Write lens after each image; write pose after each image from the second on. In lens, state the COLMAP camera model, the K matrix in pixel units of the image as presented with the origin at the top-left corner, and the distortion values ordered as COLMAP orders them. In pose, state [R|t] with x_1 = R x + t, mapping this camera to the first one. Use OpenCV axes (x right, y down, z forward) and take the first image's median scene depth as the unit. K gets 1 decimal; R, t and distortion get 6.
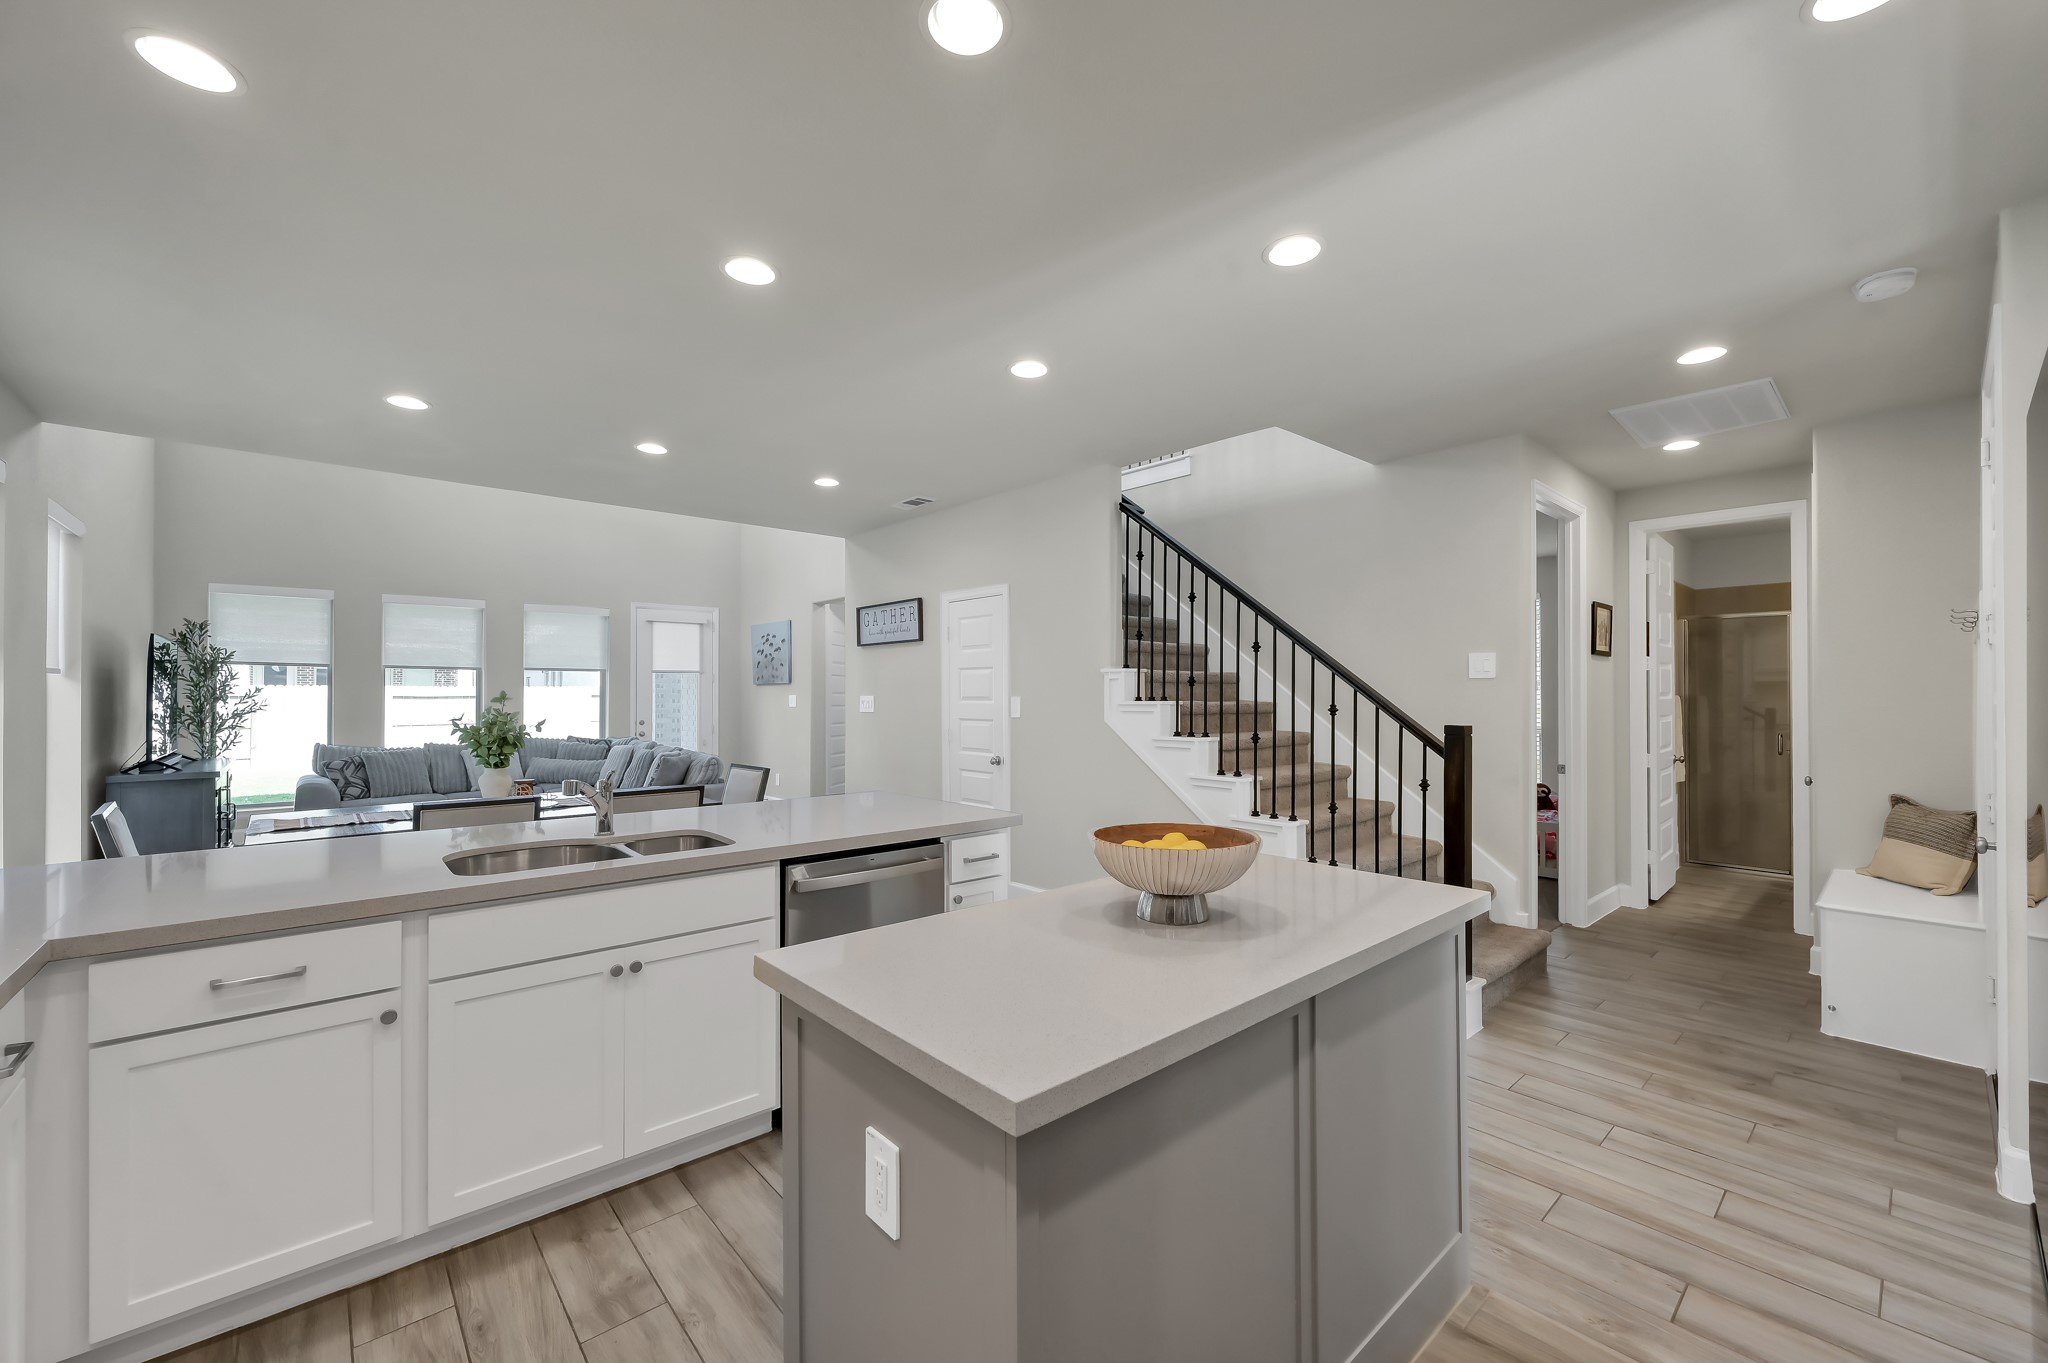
lens RADIAL K [[819.4, 0, 1032.4], [0, 819.4, 685.4], [0, 0, 1]] dist [0.007333, 0.000297]
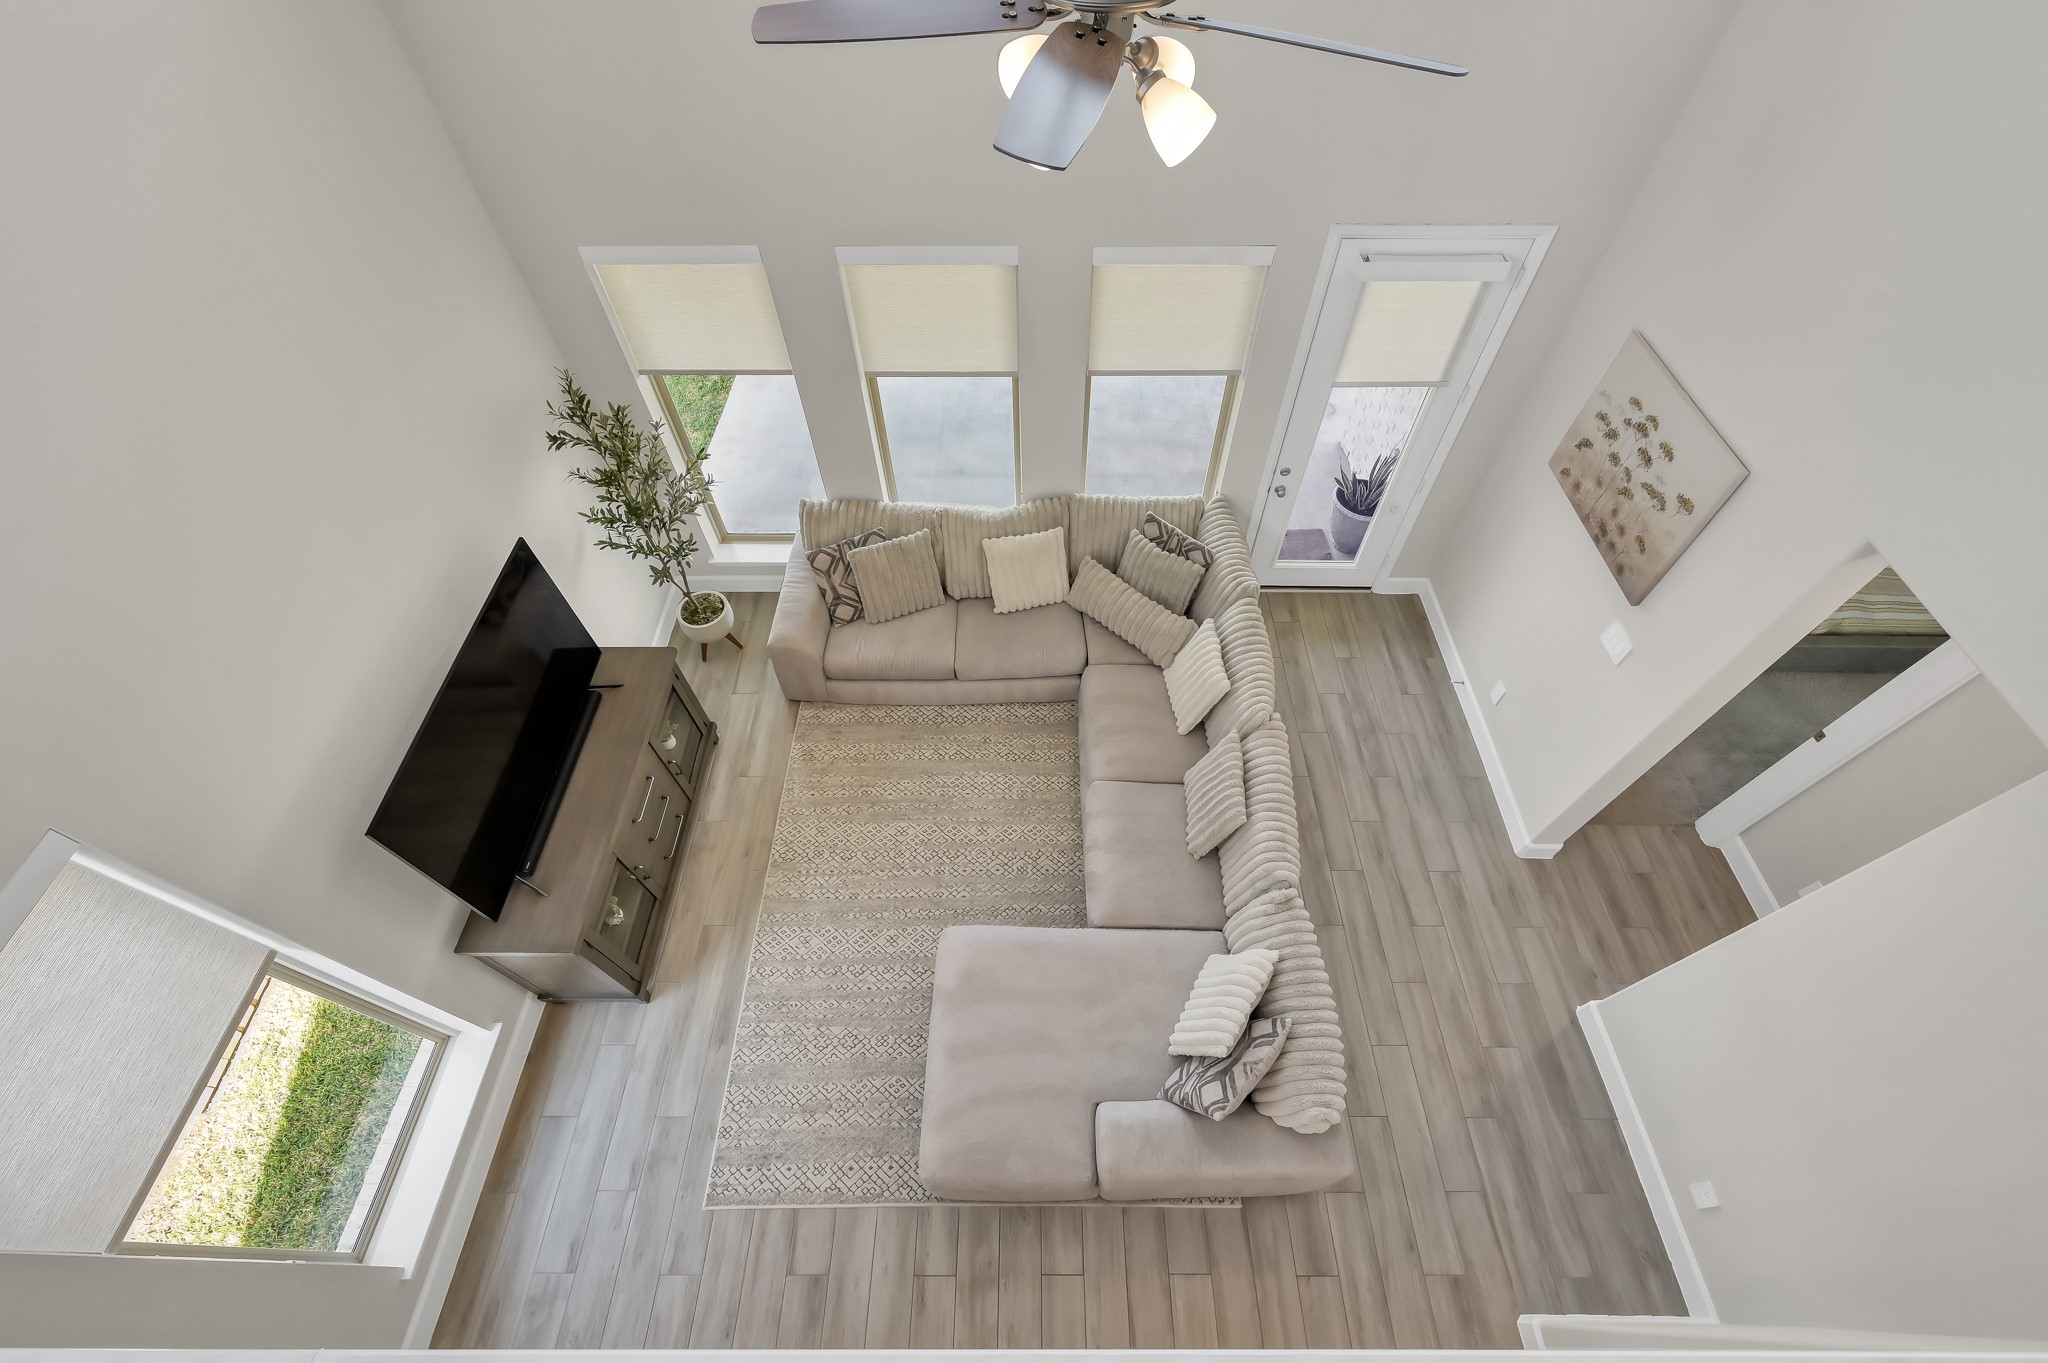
lens RADIAL K [[819.4, 0, 1035.0], [0, 819.4, 685.2], [0, 0, 1]] dist [0.007333, 0.000297]
pose [[0.743426, 0.537815, -0.397583, -0.415859], [0.014313, 0.581527, 0.813401, -0.373532], [0.668665, -0.610395, 0.424624, 0.787415]]
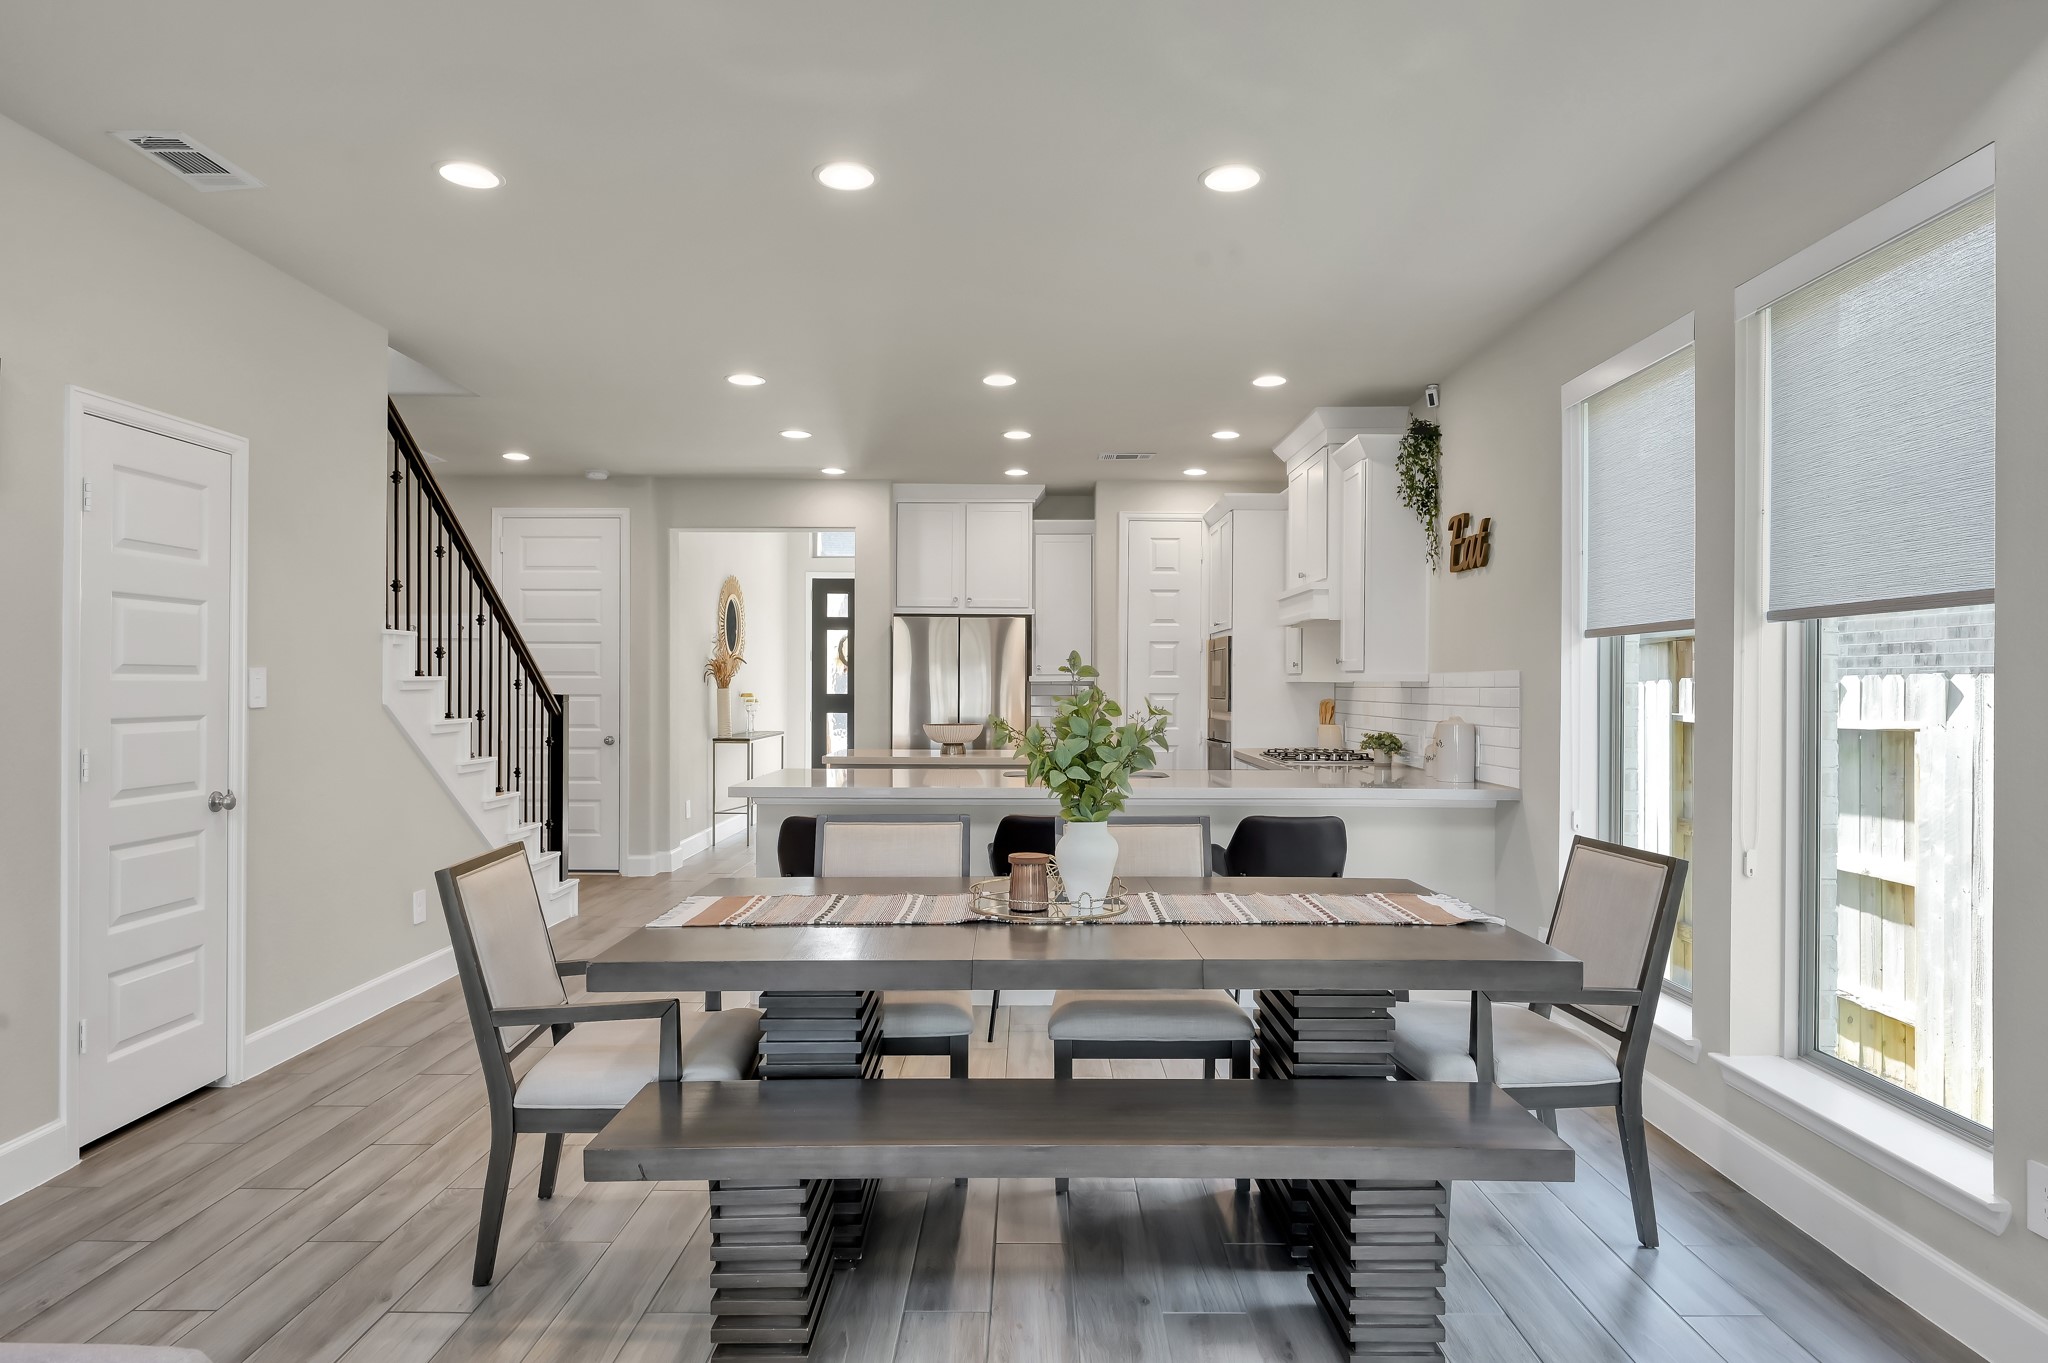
lens RADIAL K [[1193.6, 0, 1010.0], [0, 1193.6, 688.2], [0, 0, 1]] dist [-0.002139, 0.000452]
pose [[-0.729958, -0.004566, 0.683477, -0.632575], [-0.011926, 0.999911, -0.006057, 0.018925], [-0.683388, -0.012573, -0.729947, 0.891030]]
